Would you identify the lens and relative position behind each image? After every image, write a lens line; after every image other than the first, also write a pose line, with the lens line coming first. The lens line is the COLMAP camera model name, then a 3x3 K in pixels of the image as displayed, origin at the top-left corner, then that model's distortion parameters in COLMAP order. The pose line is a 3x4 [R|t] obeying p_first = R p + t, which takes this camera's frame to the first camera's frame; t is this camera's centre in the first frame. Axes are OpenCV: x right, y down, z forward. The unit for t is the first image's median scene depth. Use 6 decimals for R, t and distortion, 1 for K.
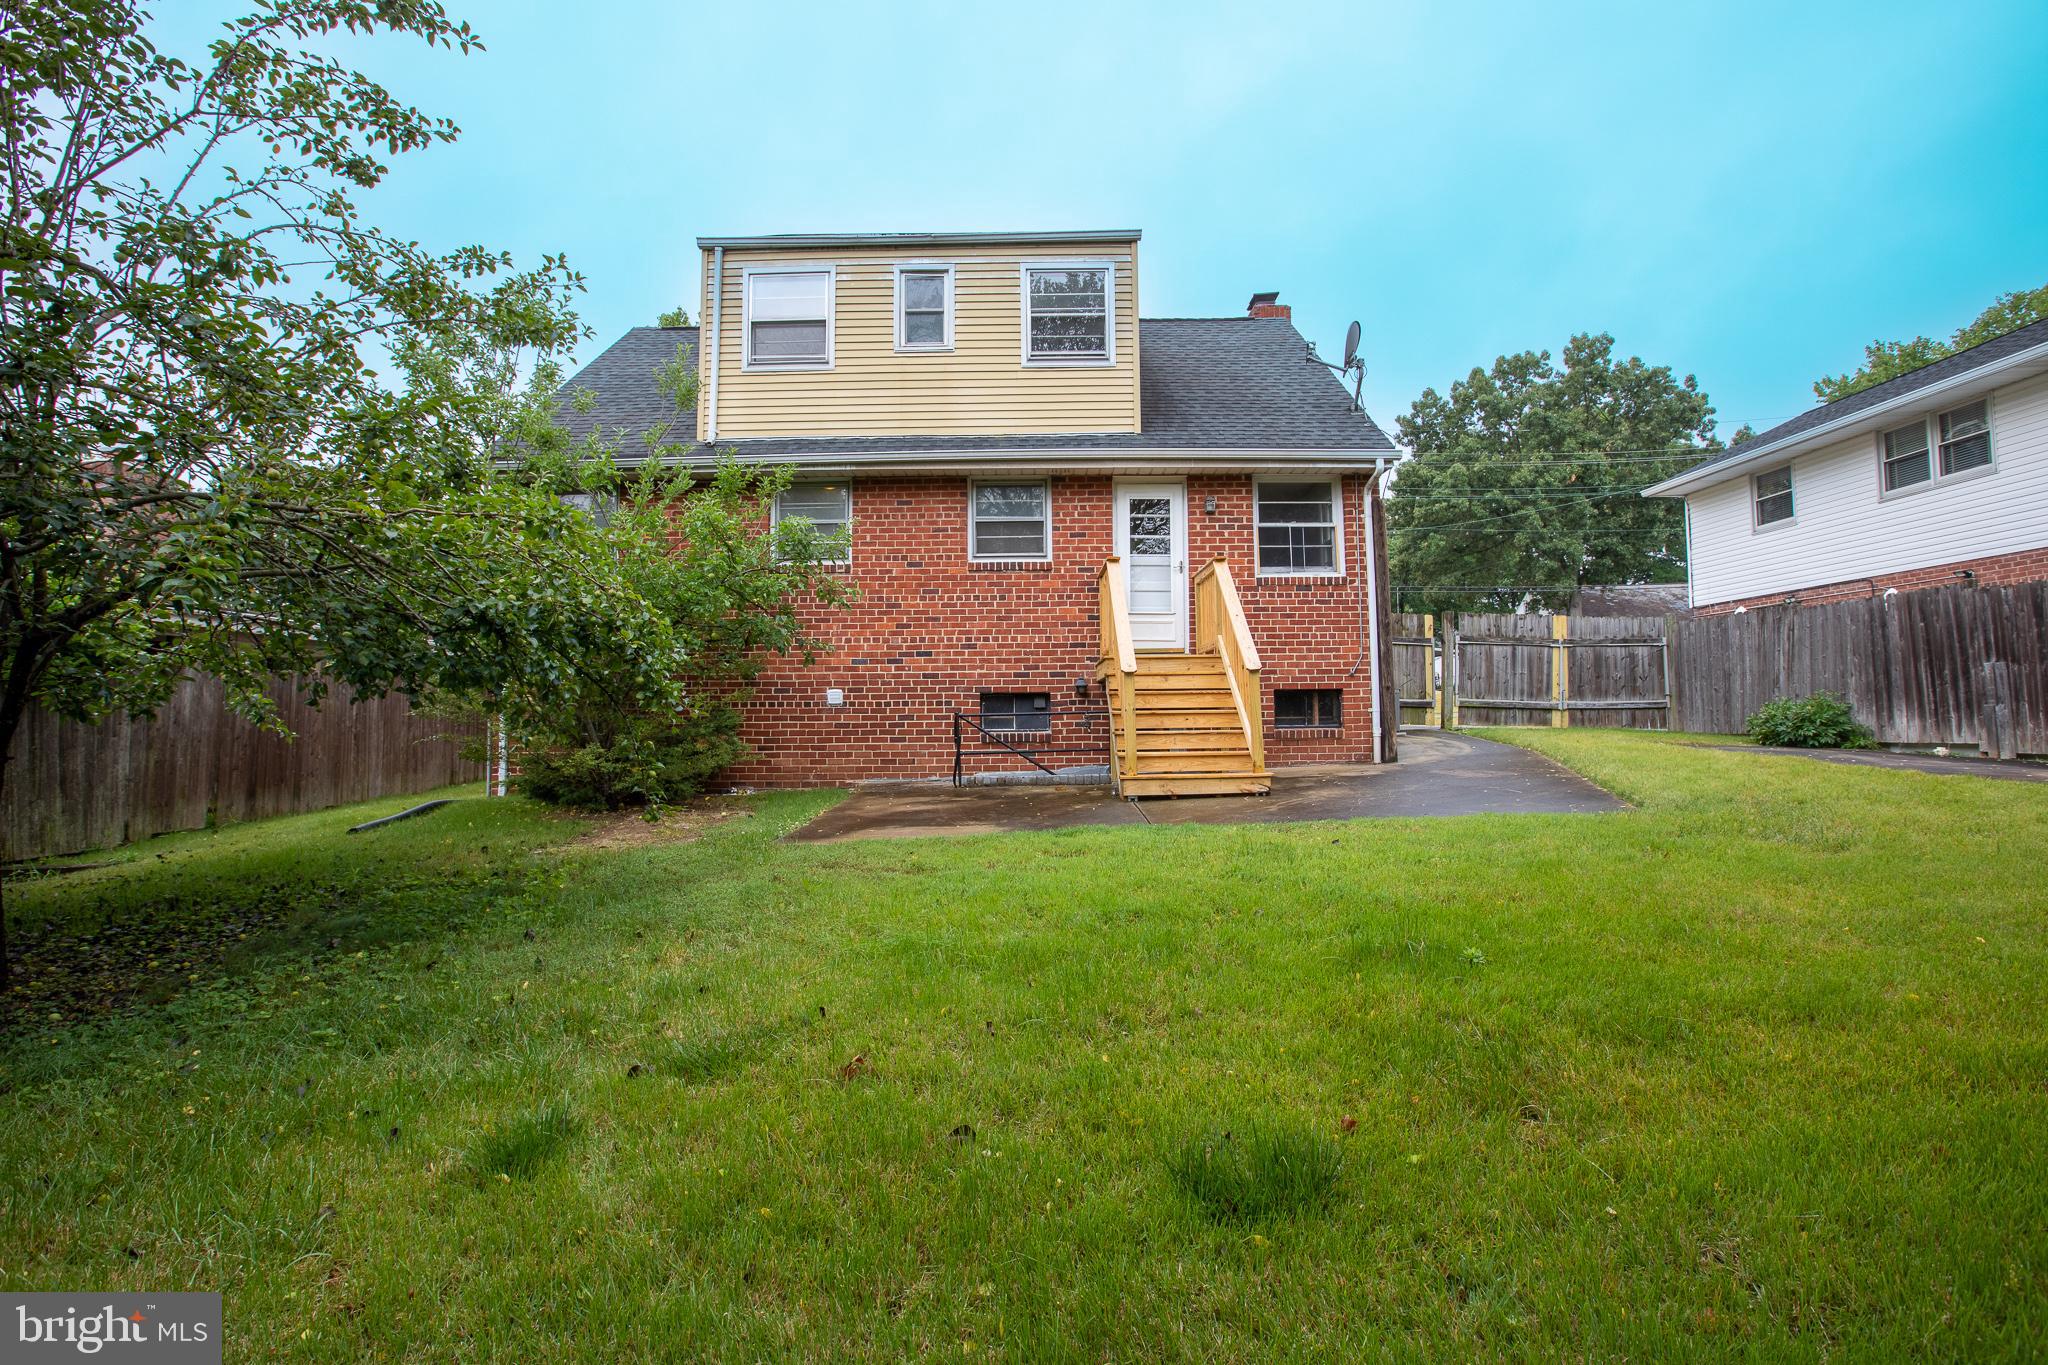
lens RADIAL K [[939.2, 0, 1009.0], [0, 939.2, 666.0], [0, 0, 1]] dist [-0.065047, 0.025879]
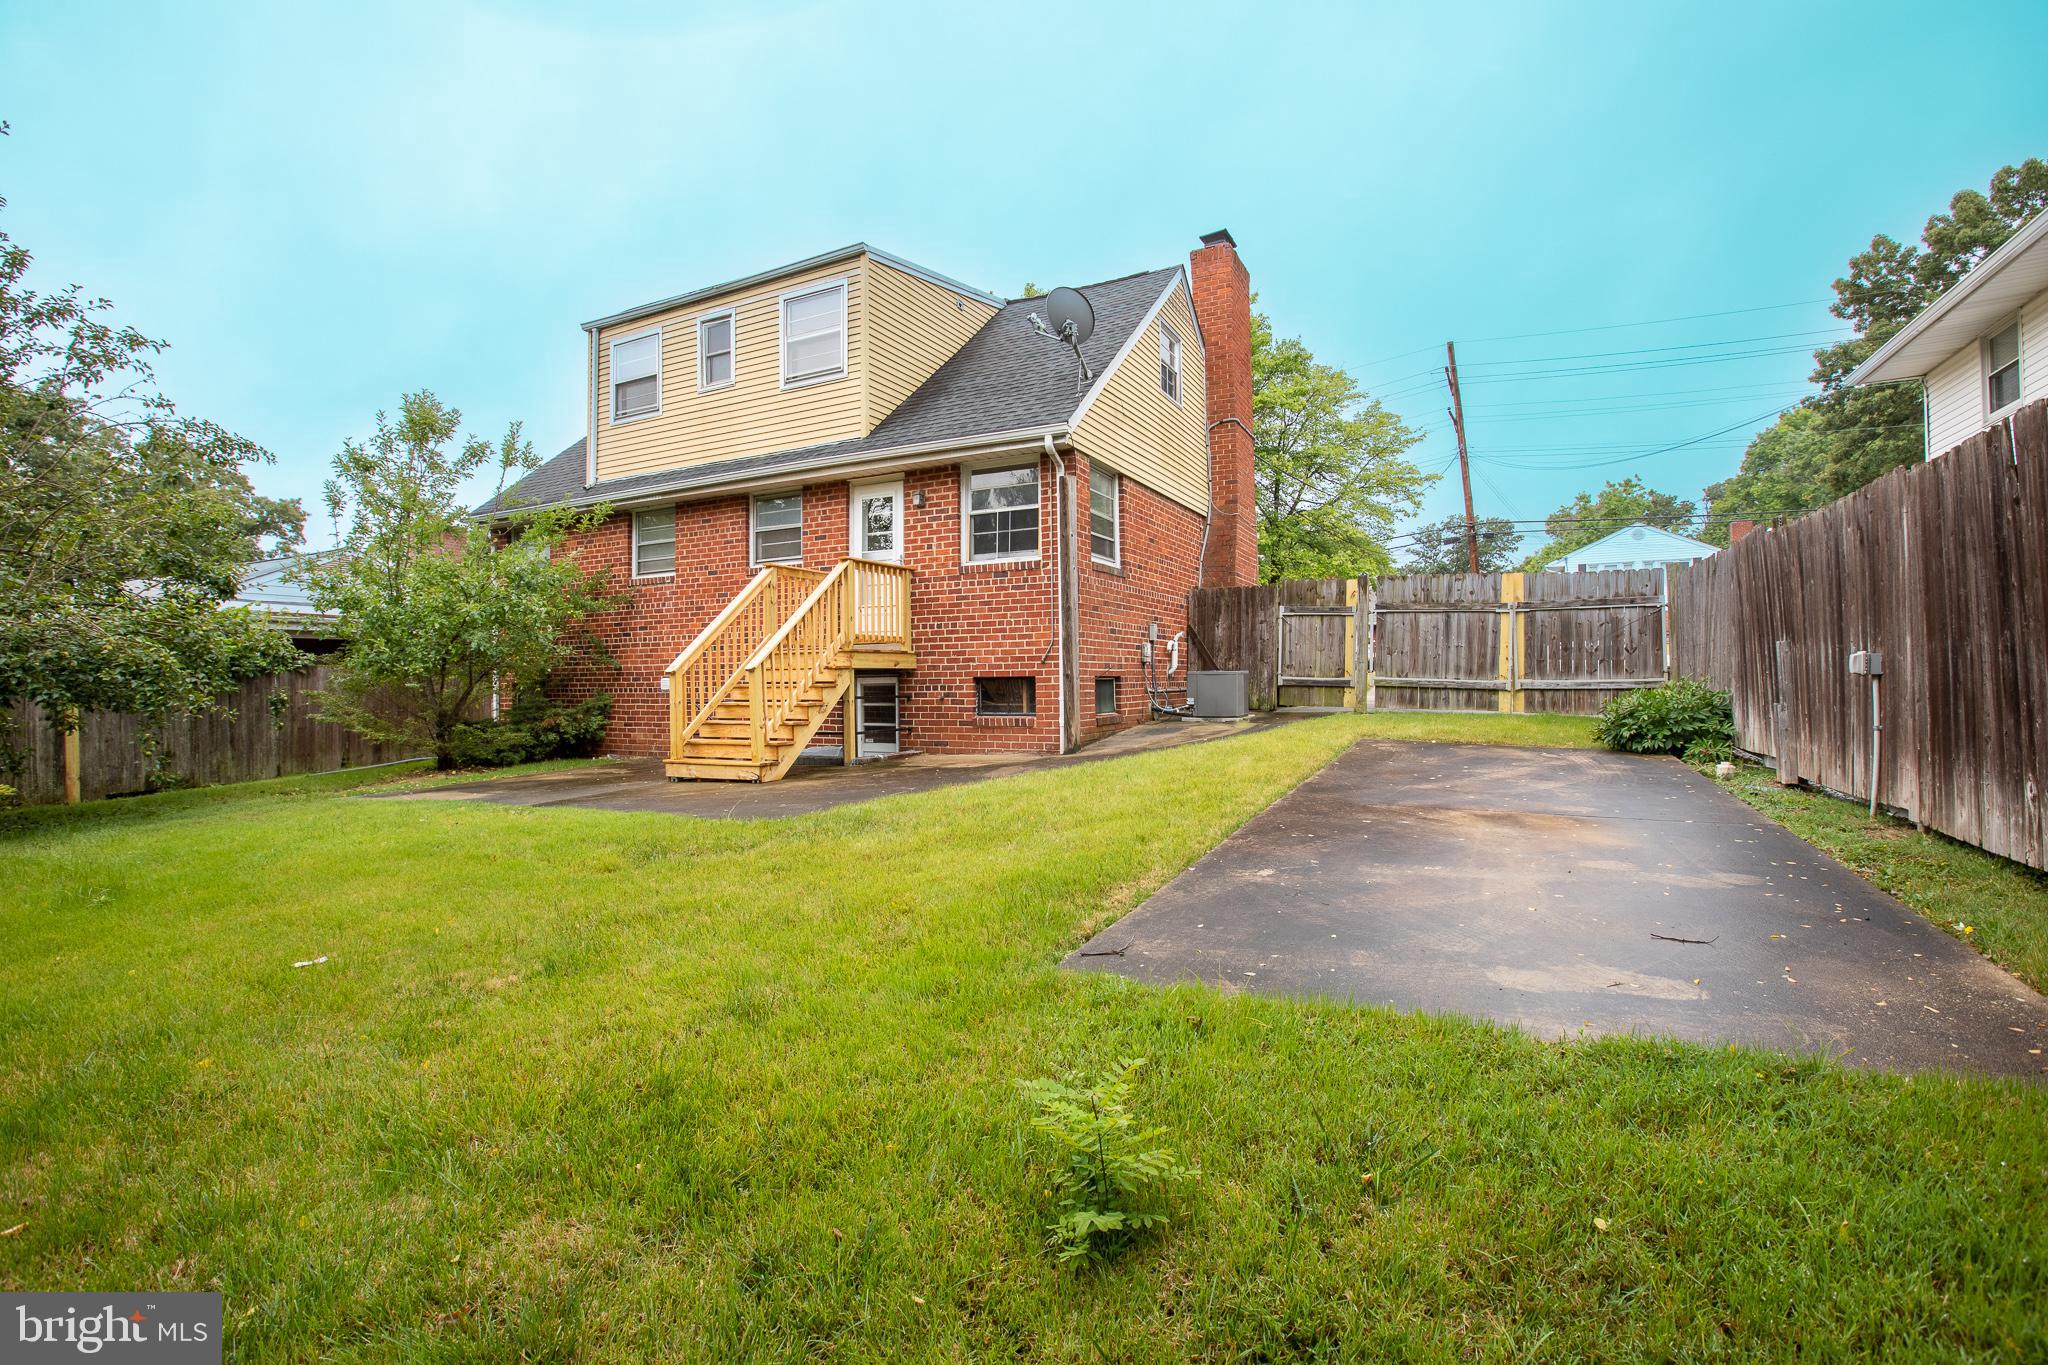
lens RADIAL K [[939.2, 0, 1009.0], [0, 939.2, 666.0], [0, 0, 1]] dist [-0.065047, 0.025879]
pose [[0.891360, -0.009400, -0.453199, 0.760786], [0.030413, 0.998772, 0.039101, -0.024890], [0.452275, -0.048636, 0.890551, 0.111794]]
